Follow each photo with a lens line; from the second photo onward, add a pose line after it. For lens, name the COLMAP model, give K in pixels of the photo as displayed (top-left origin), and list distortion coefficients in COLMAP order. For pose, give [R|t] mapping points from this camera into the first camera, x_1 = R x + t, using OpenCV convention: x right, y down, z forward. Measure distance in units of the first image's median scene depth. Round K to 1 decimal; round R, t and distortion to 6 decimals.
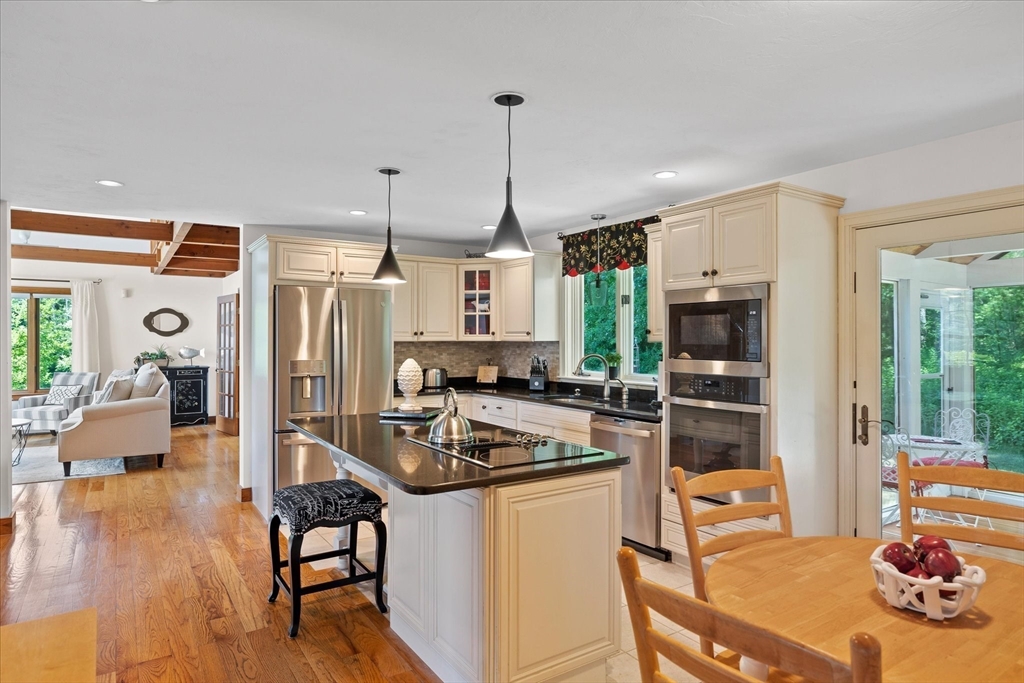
lens RADIAL K [[662.1, 0, 541.1], [0, 662.1, 347.7], [0, 0, 1]] dist [0.006661, 0.001631]
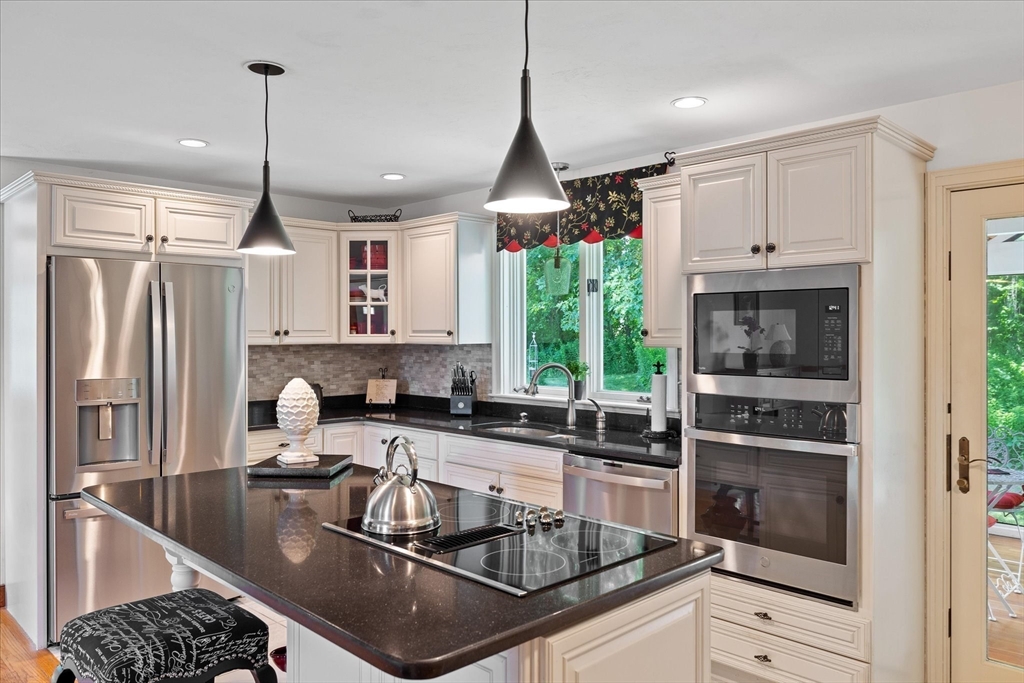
lens RADIAL K [[754.6, 0, 512.0], [0, 754.6, 341.5], [0, 0, 1]] dist [0.001242, 0.002338]
pose [[0.980069, -0.004161, 0.198614, -0.123328], [0.003348, 0.999985, 0.004427, -0.017662], [-0.198630, -0.003674, 0.980068, 0.237746]]
